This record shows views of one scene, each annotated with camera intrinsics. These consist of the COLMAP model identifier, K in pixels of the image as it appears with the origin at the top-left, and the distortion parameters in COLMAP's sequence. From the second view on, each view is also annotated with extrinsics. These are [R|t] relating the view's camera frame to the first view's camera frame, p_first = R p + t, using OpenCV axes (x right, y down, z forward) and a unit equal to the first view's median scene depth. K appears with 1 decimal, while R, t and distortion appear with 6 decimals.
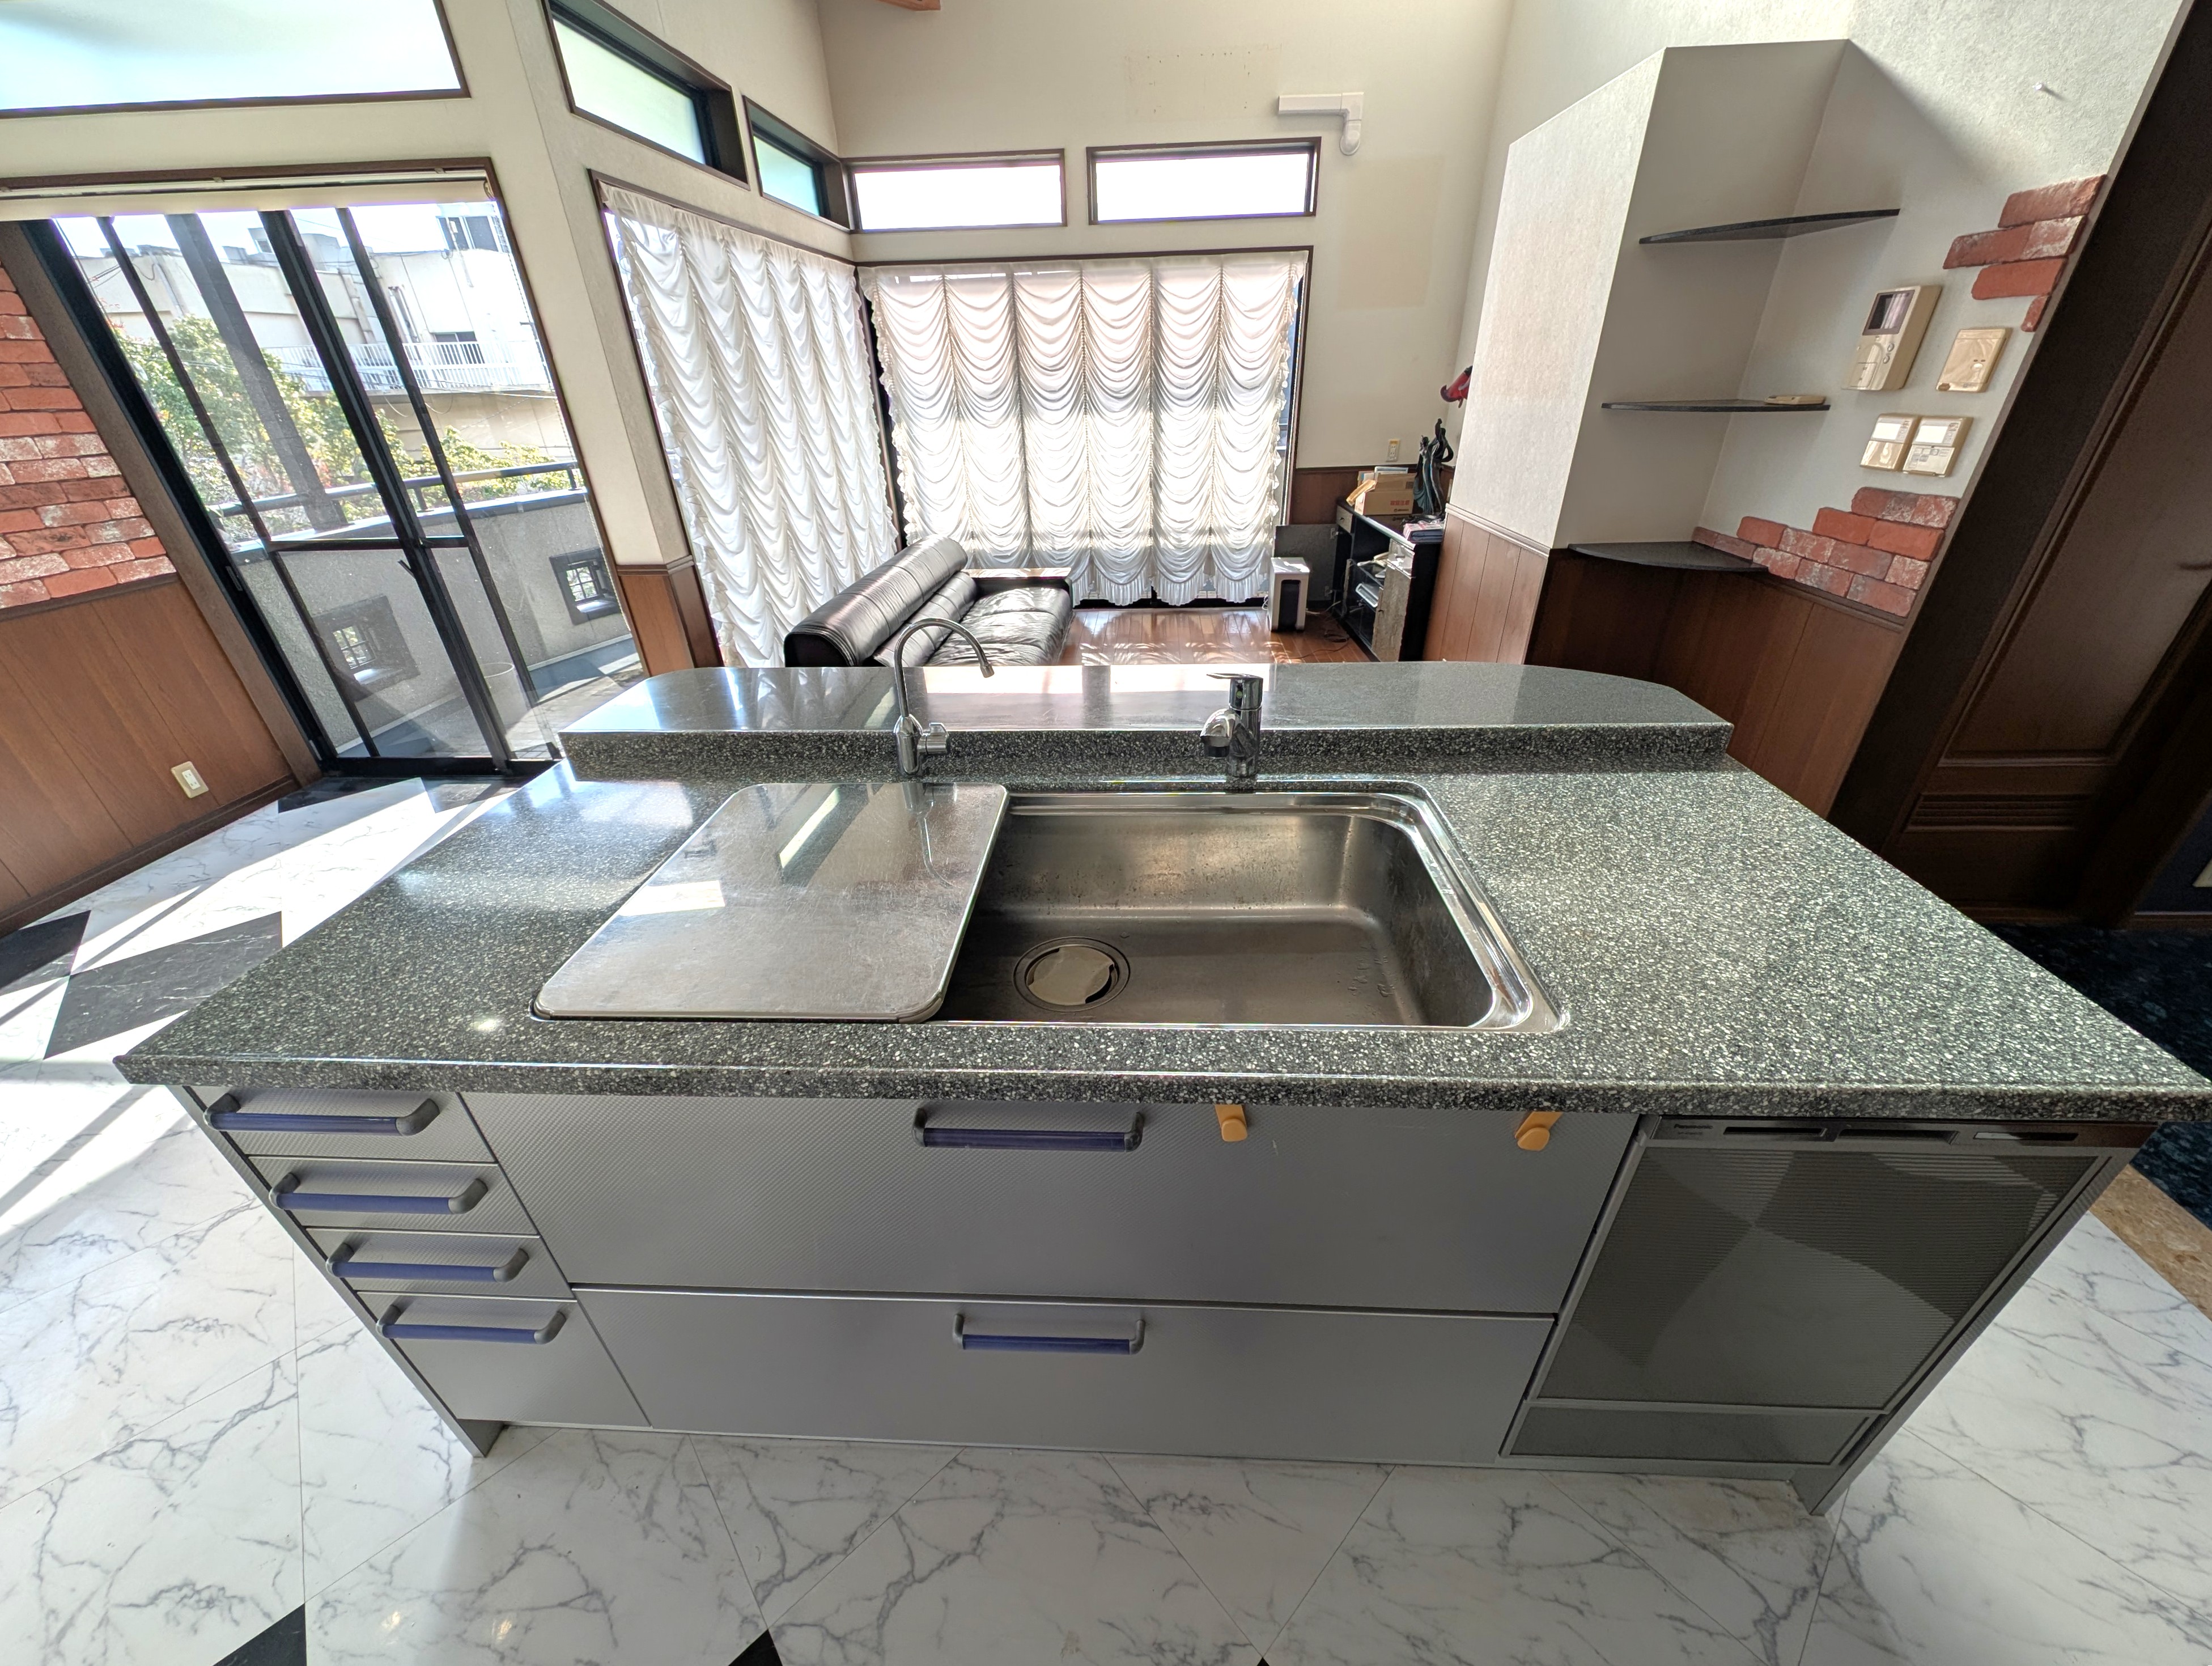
lens RADIAL K [[823.3, 0, 1102.7], [0, 823.3, 834.5], [0, 0, 1]] dist [0.003474, -0.000715]
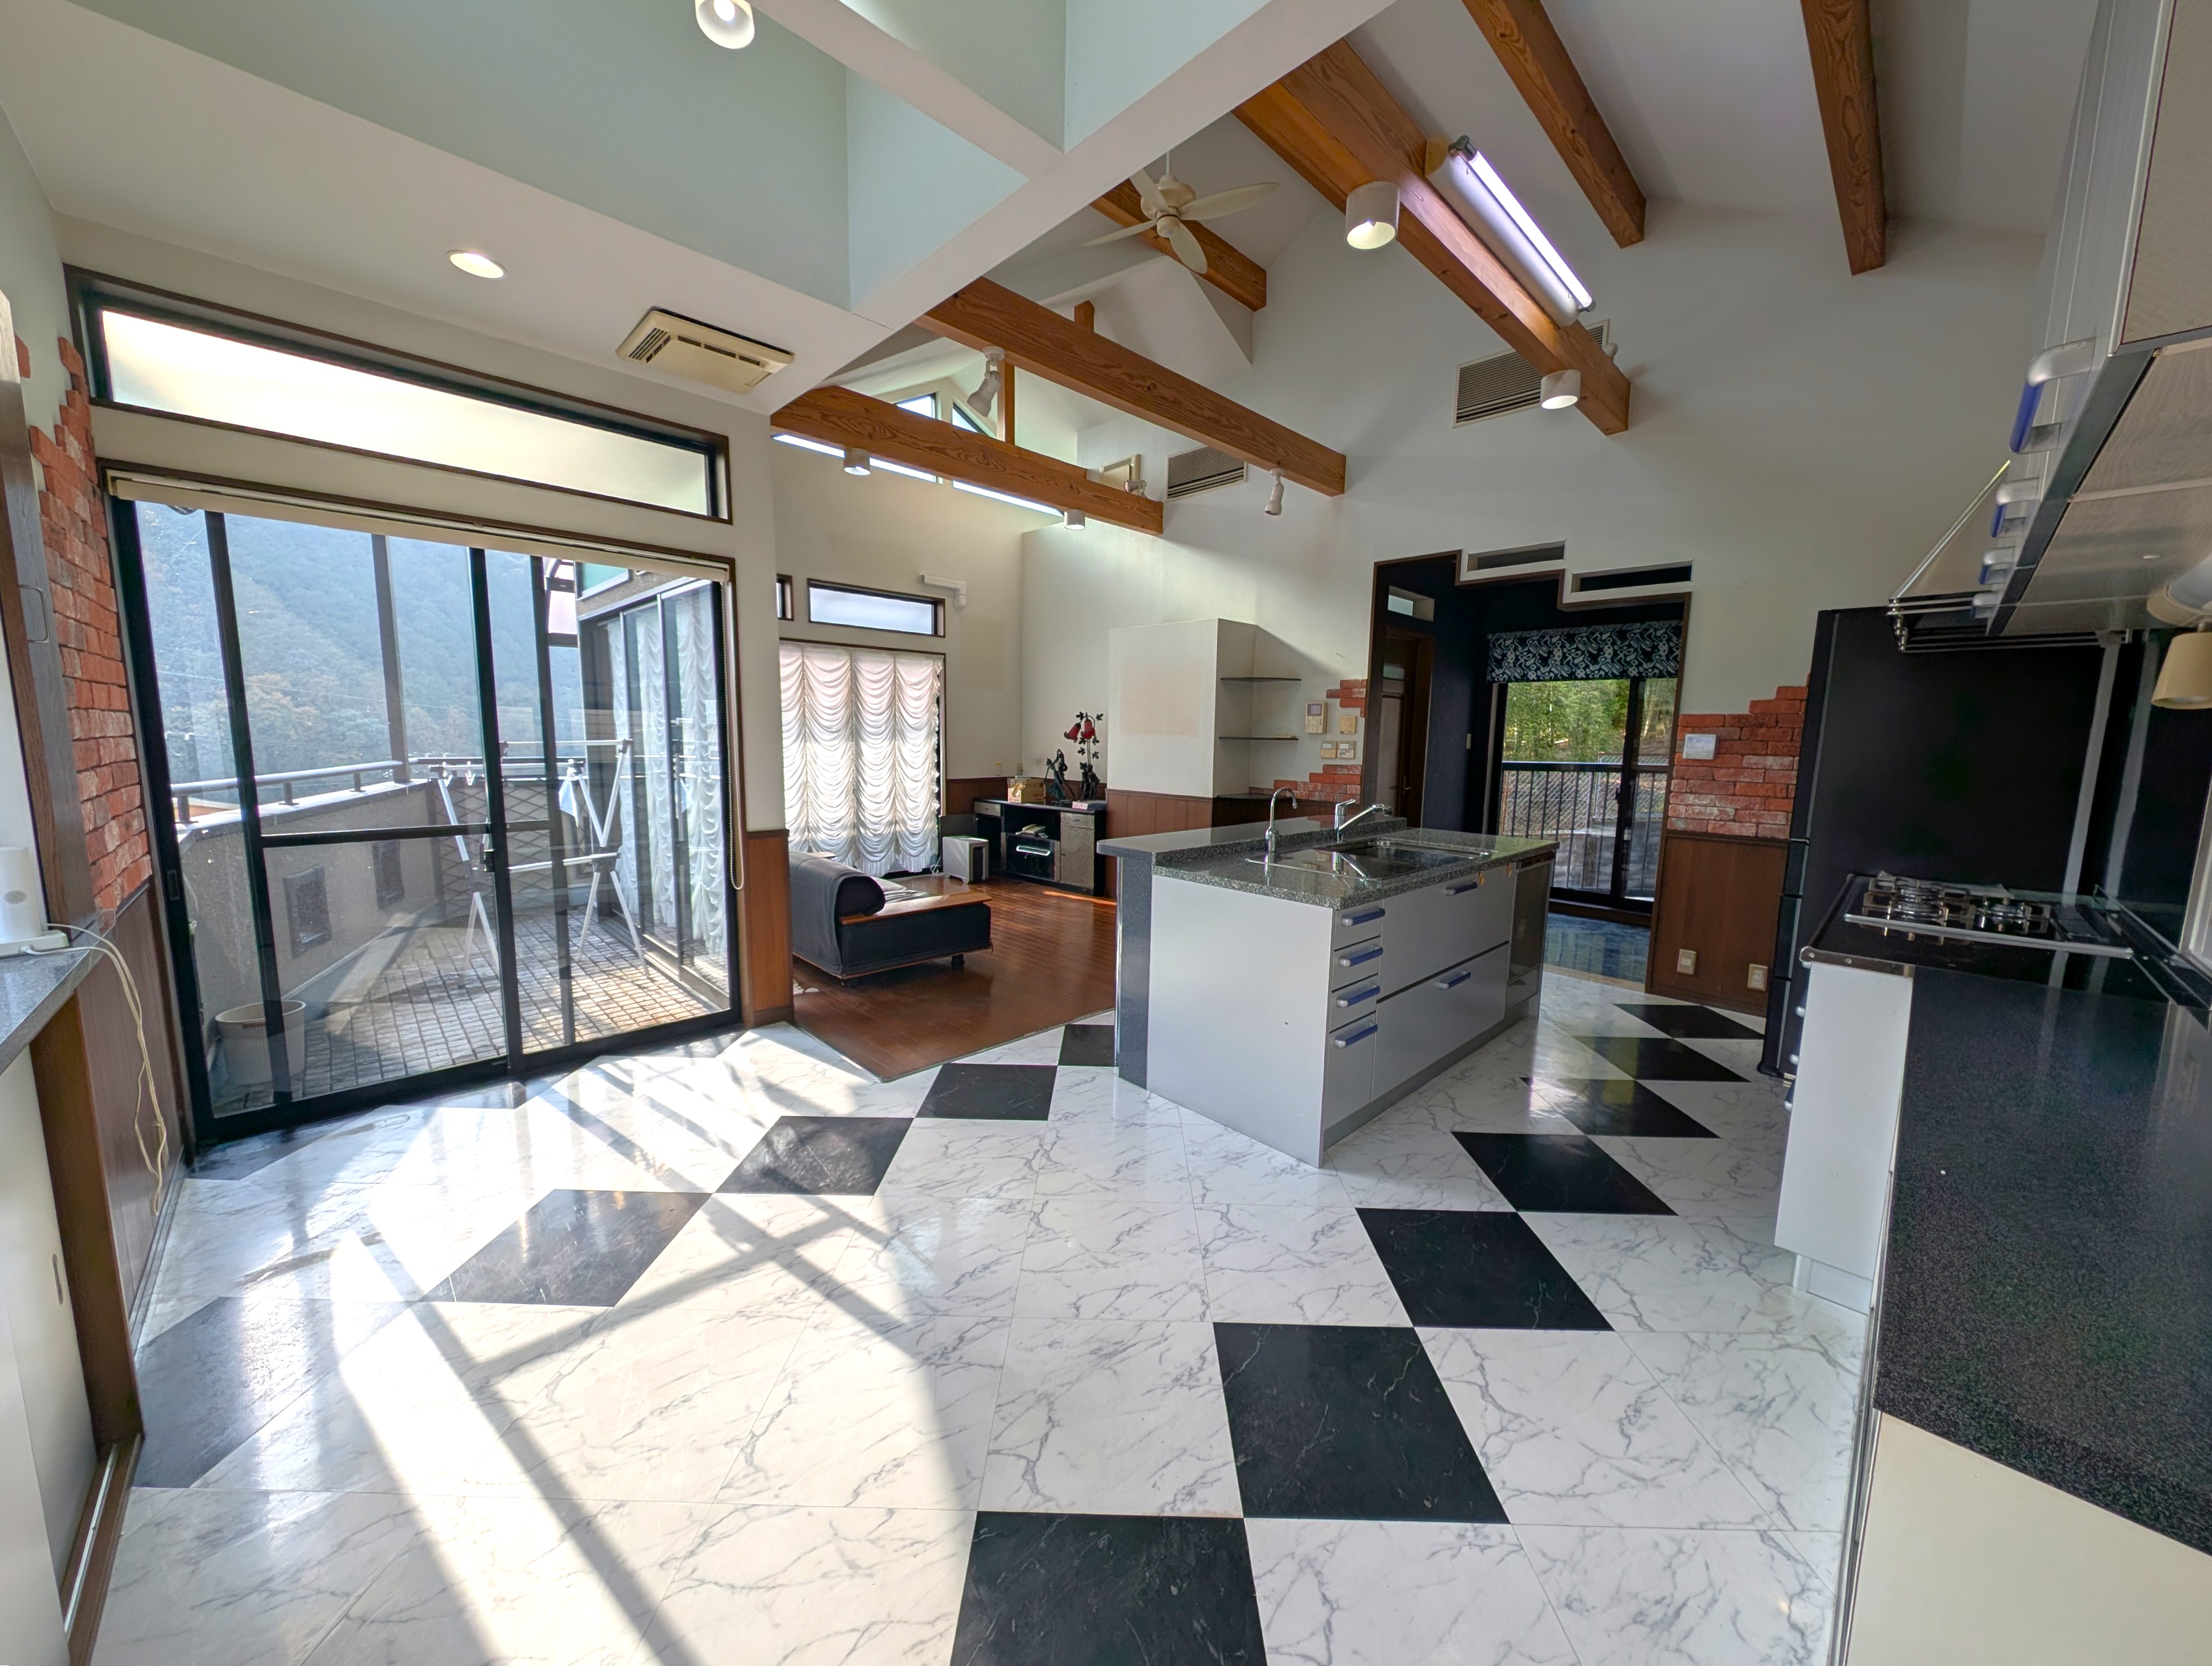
lens RADIAL K [[790.4, 0, 1101.9], [0, 790.4, 836.7], [0, 0, 1]] dist [0.010604, -0.000668]
pose [[0.685930, -0.058745, 0.725292, -0.653119], [0.326118, 0.915849, -0.234240, 0.076473], [-0.650497, 0.397203, 0.647367, -0.058129]]
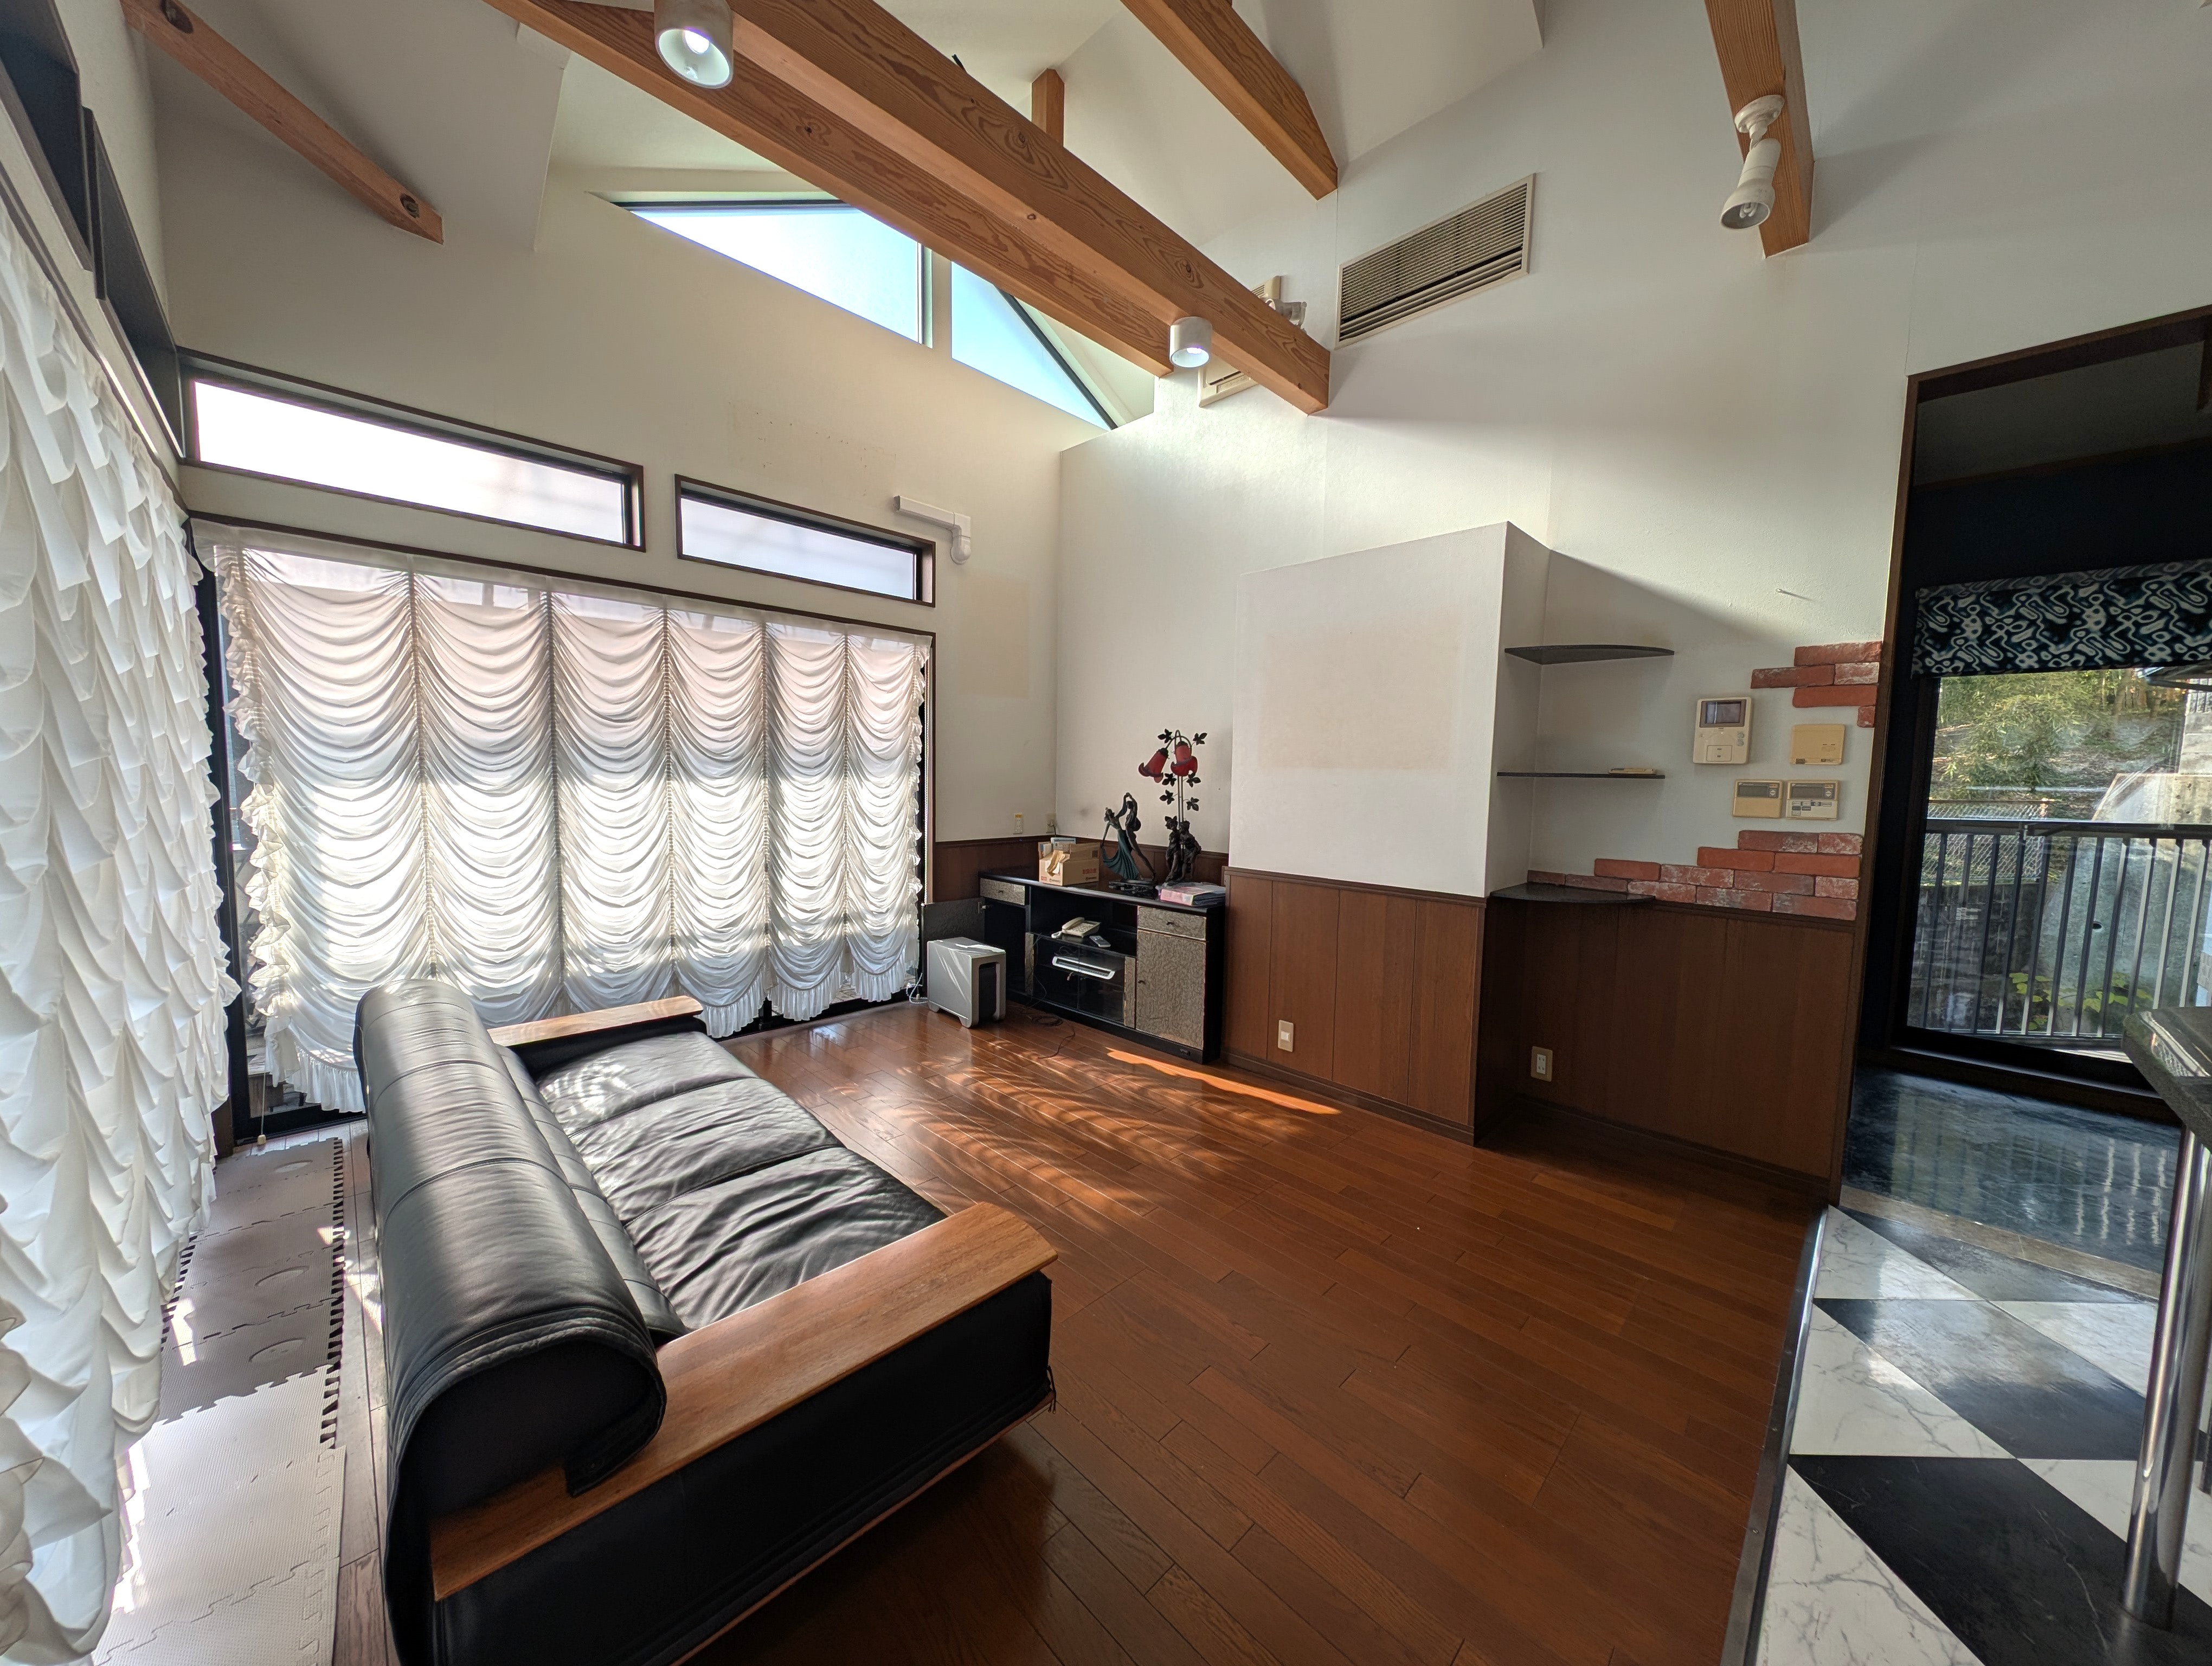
lens RADIAL K [[790.4, 0, 1111.8], [0, 790.4, 837.6], [0, 0, 1]] dist [0.010604, -0.000668]
pose [[0.673919, -0.022923, 0.738449, -0.282165], [0.329086, 0.904199, -0.272260, -0.169466], [-0.661464, 0.426495, 0.616901, 0.379764]]
